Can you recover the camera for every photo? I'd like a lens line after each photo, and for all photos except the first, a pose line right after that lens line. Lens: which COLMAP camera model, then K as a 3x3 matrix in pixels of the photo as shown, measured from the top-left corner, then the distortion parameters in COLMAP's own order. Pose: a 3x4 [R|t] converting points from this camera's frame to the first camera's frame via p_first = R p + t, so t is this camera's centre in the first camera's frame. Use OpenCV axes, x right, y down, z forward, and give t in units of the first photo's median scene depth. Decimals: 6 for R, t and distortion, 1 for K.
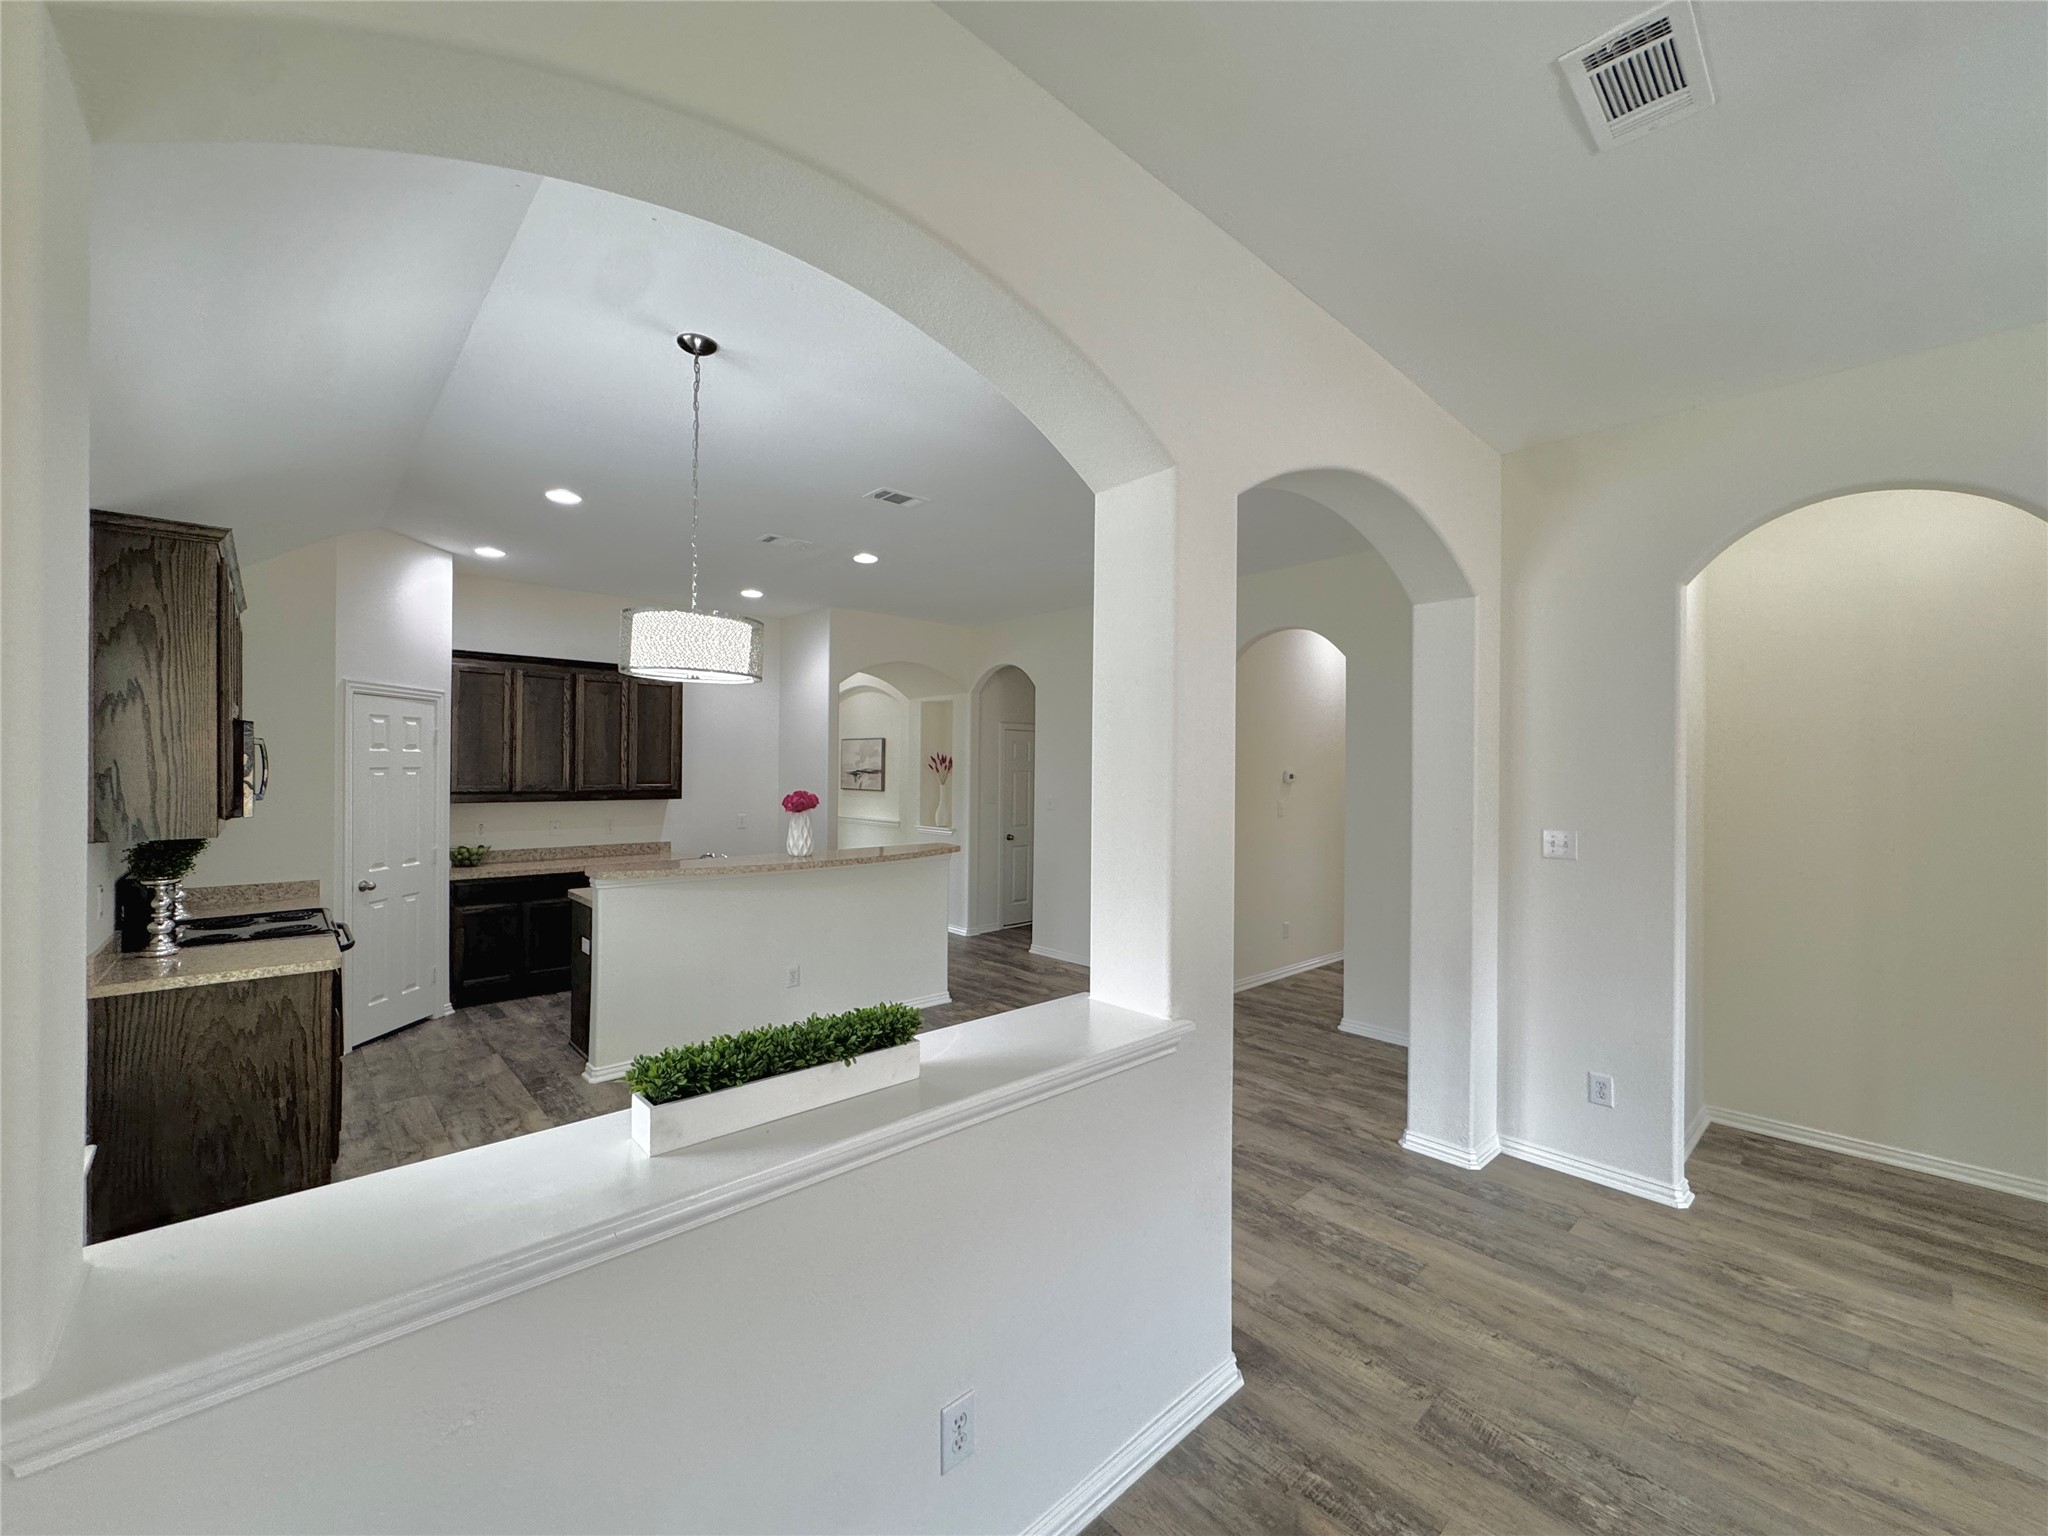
lens RADIAL K [[824.0, 0, 1023.1], [0, 824.0, 765.7], [0, 0, 1]] dist [-0.001180, 0.000357]
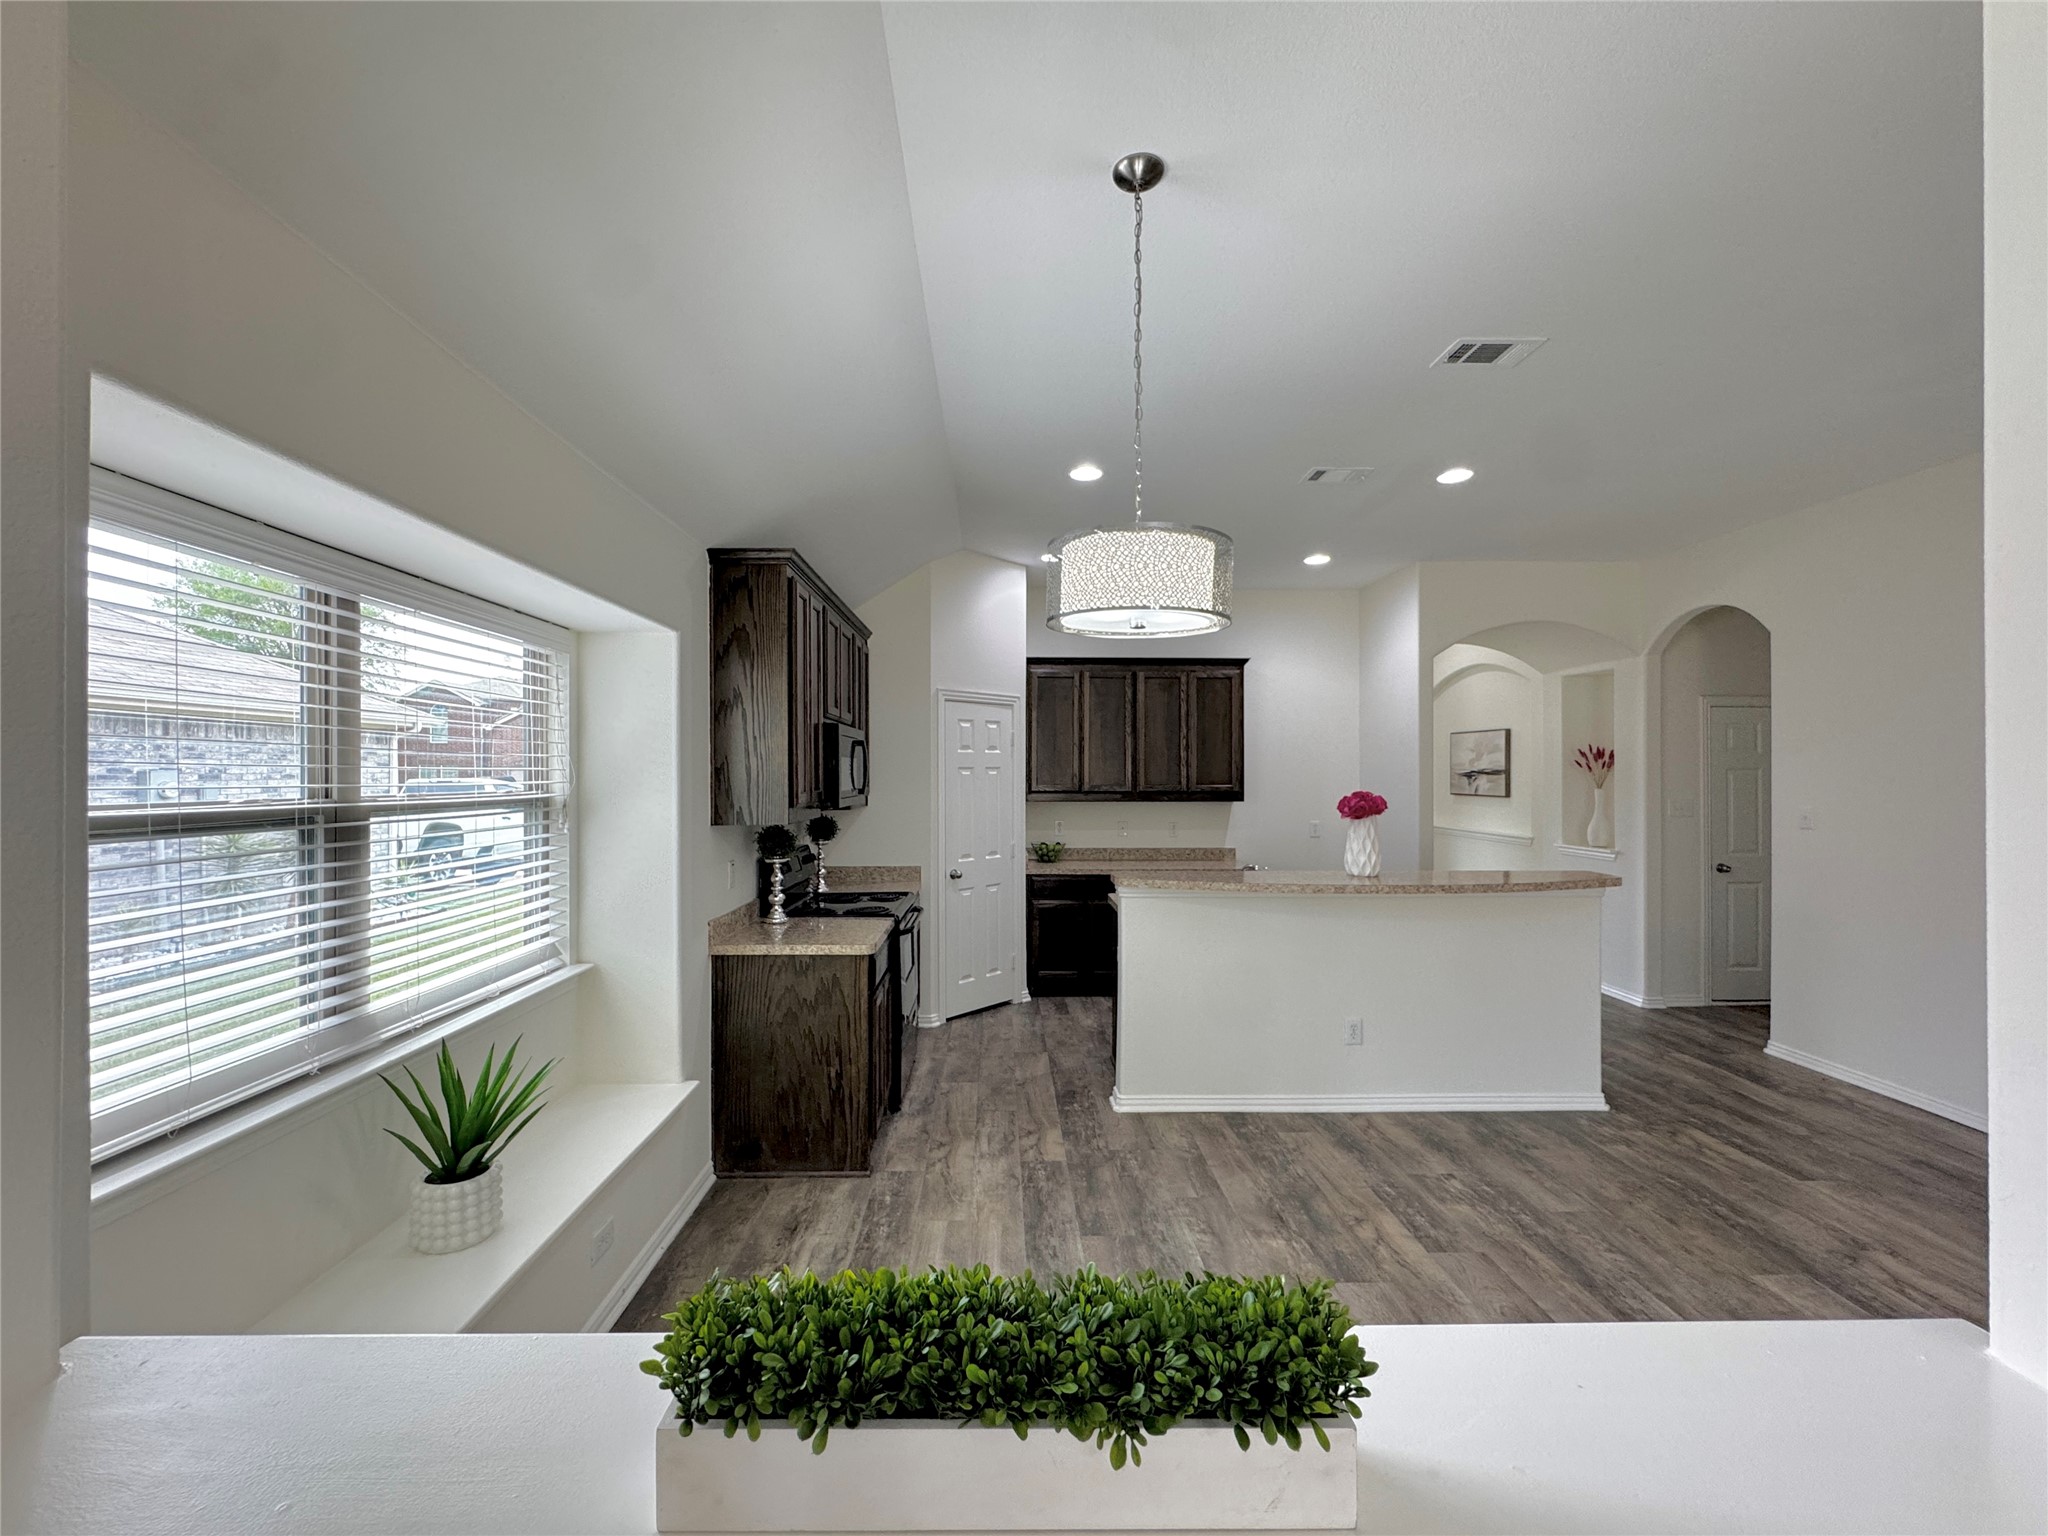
lens RADIAL K [[835.4, 0, 1013.1], [0, 835.4, 767.2], [0, 0, 1]] dist [-0.001455, -0.000037]
pose [[0.749232, -0.012364, -0.662193, 0.003029], [0.007696, 0.999921, -0.009963, 0.013745], [0.662263, 0.002368, 0.749267, 0.205511]]
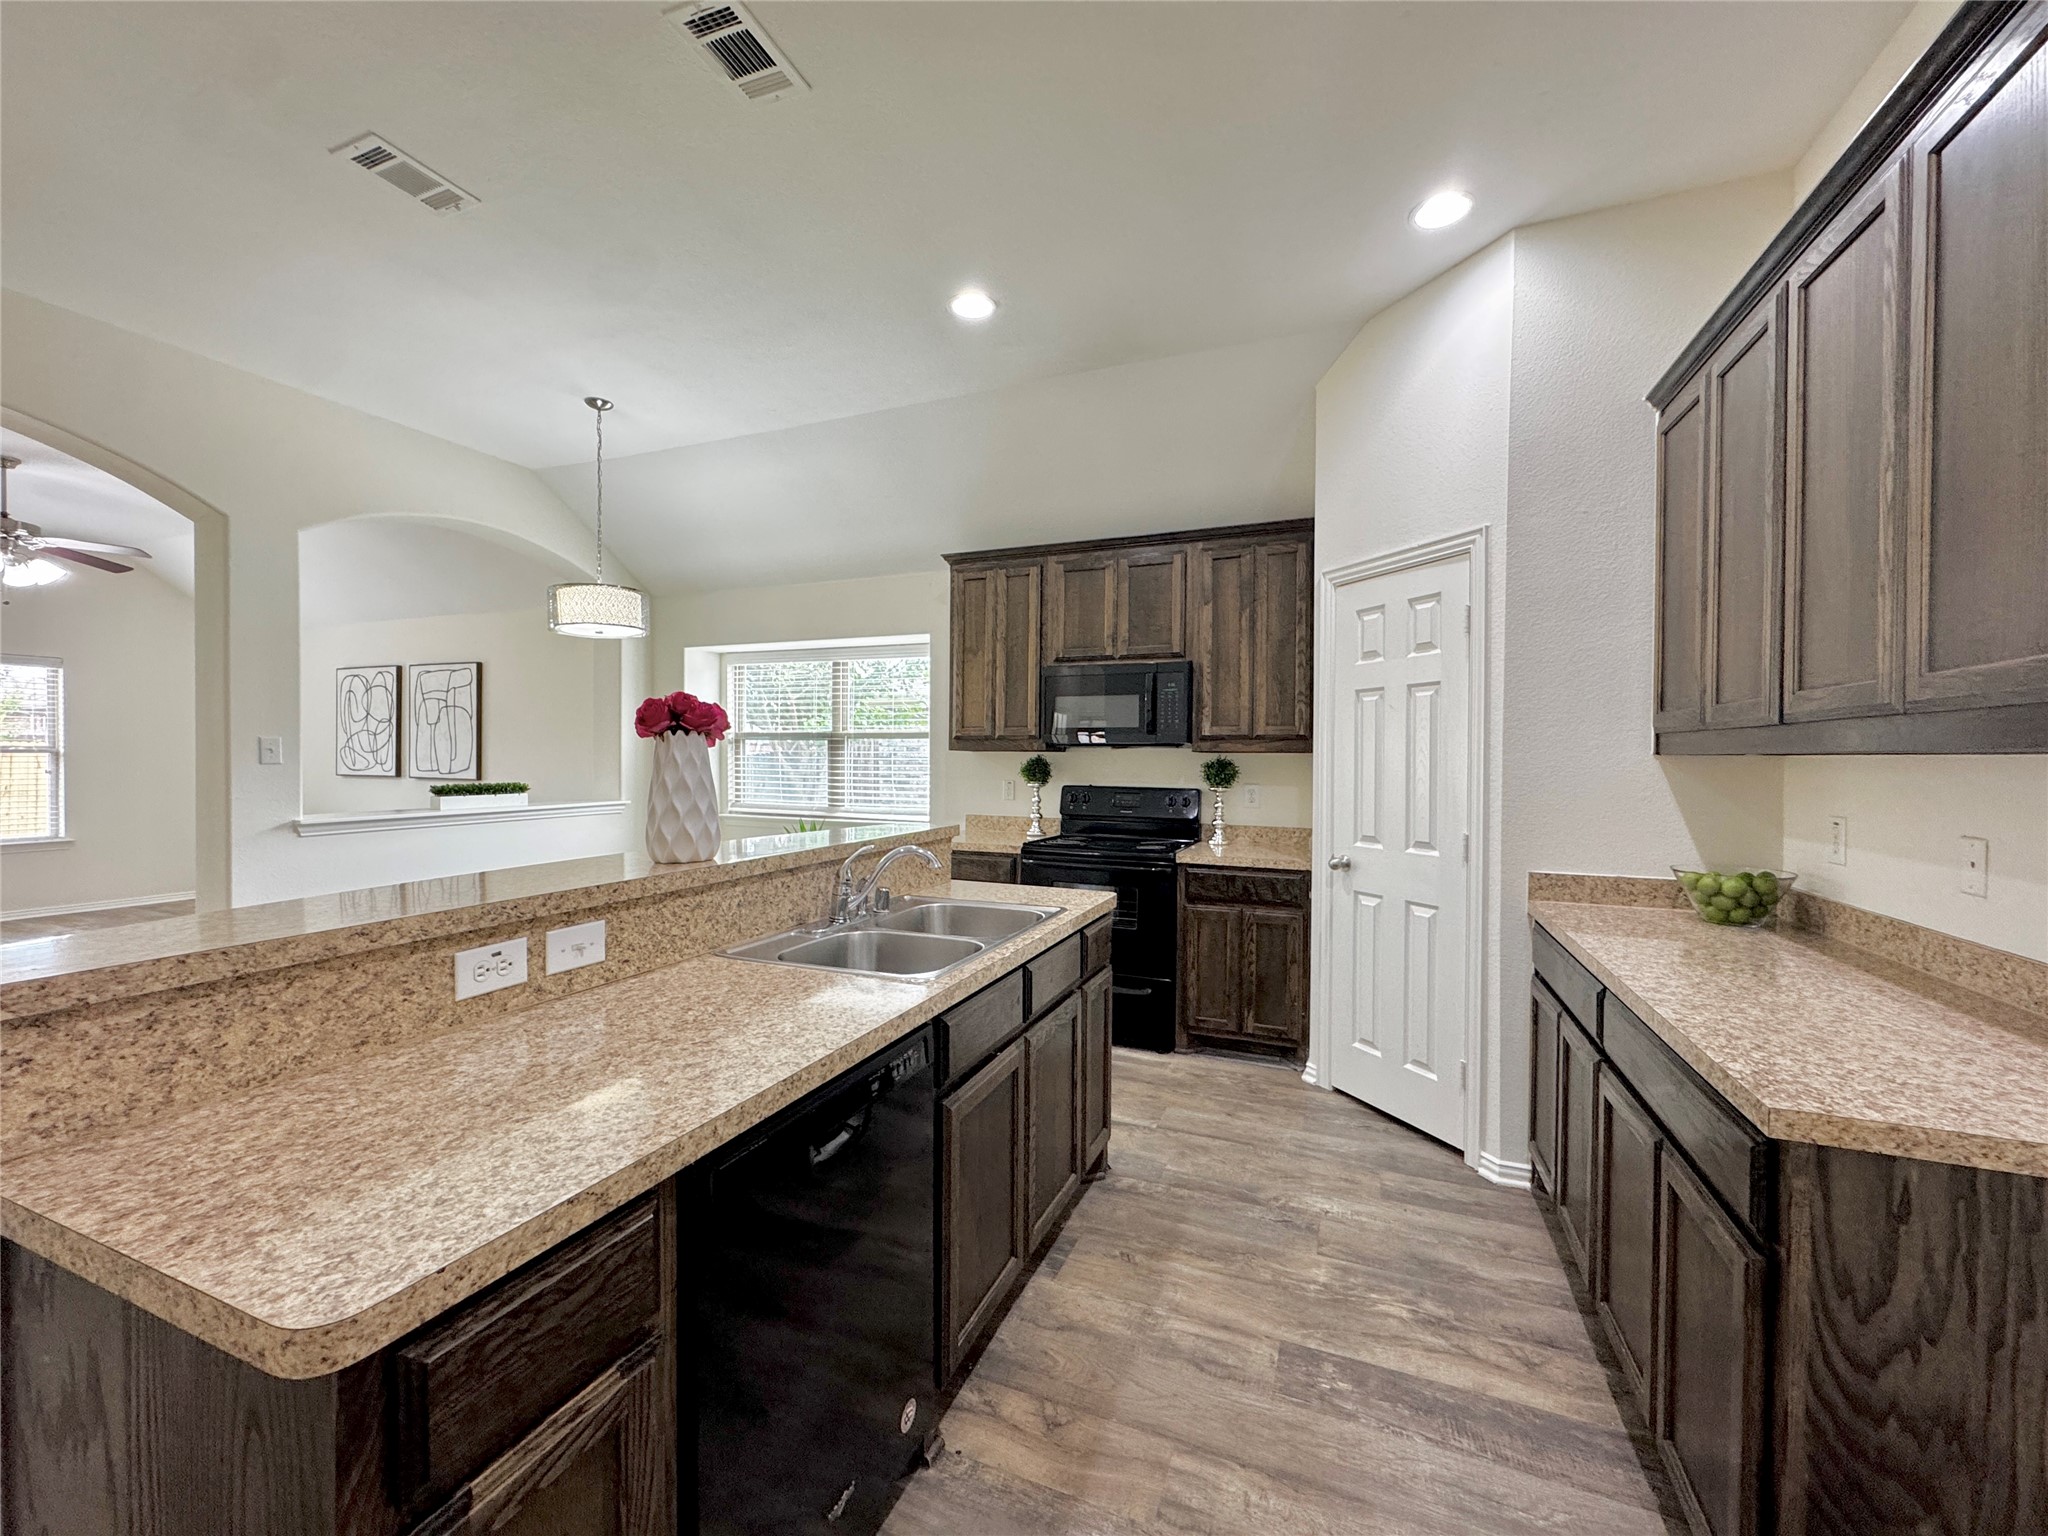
lens RADIAL K [[819.9, 0, 1022.4], [0, 819.9, 768.7], [0, 0, 1]] dist [-0.002701, 0.000071]
pose [[-0.907240, -0.007803, -0.420542, -0.261368], [-0.012544, 0.999885, 0.008510, 0.062829], [0.420427, 0.012996, -0.907233, 1.461532]]
